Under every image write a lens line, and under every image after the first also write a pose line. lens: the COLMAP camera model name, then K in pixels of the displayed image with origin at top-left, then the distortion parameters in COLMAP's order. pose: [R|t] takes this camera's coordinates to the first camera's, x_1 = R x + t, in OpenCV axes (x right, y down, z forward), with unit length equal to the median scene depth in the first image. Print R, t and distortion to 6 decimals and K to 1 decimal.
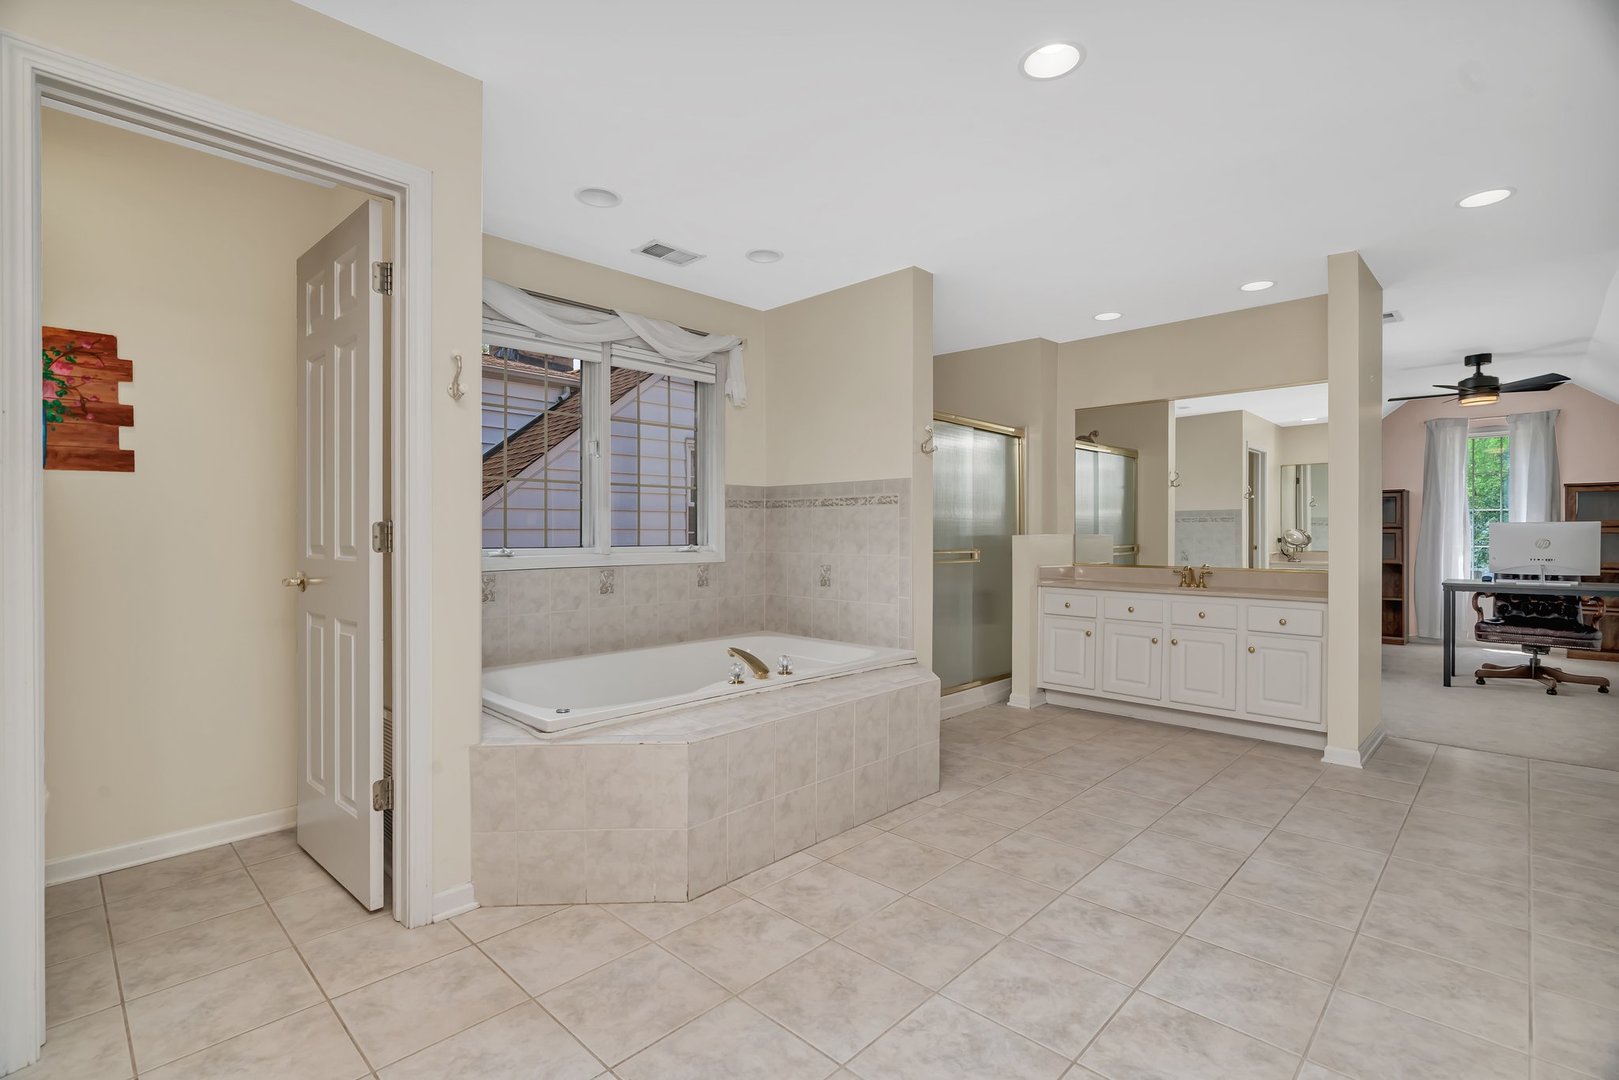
lens RADIAL K [[745.8, 0, 814.6], [0, 745.8, 533.8], [0, 0, 1]] dist [-0.000387, 0.000417]
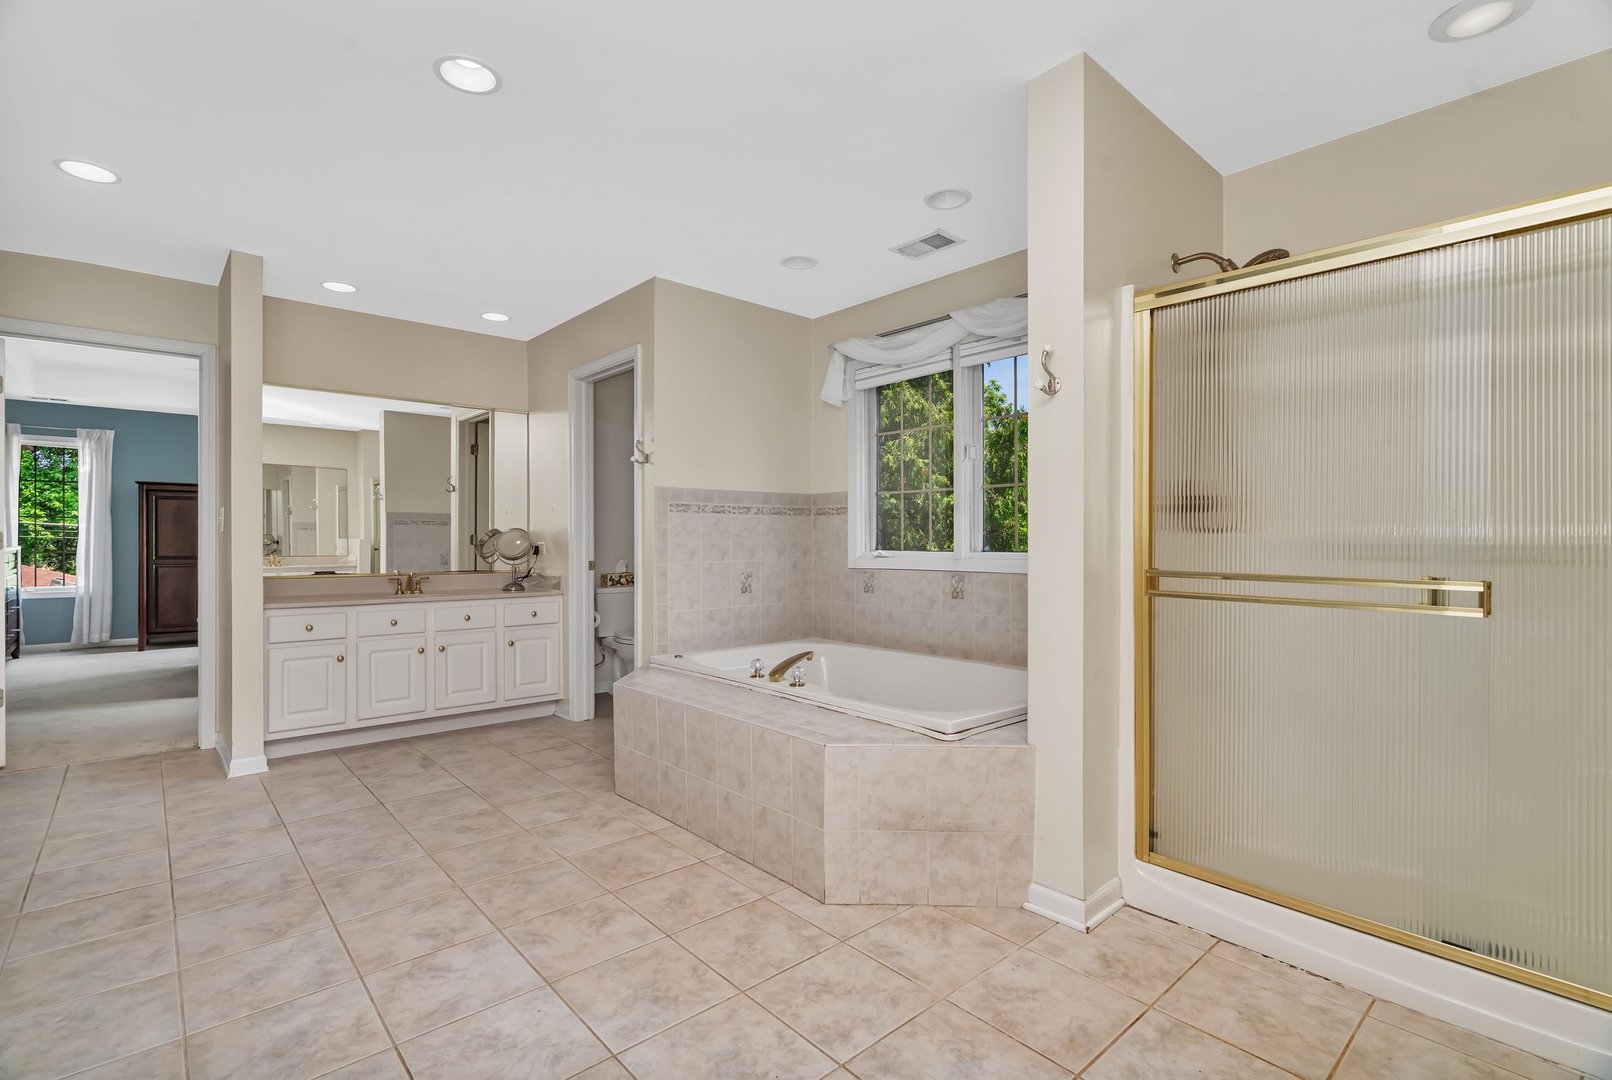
lens RADIAL K [[762.3, 0, 806.0], [0, 762.3, 540.0], [0, 0, 1]] dist [-0.001879, -0.000691]
pose [[-0.094617, -0.001922, -0.995512, 1.190592], [0.003675, 0.999991, -0.002280, 0.005359], [0.995507, -0.003875, -0.094609, 1.417869]]
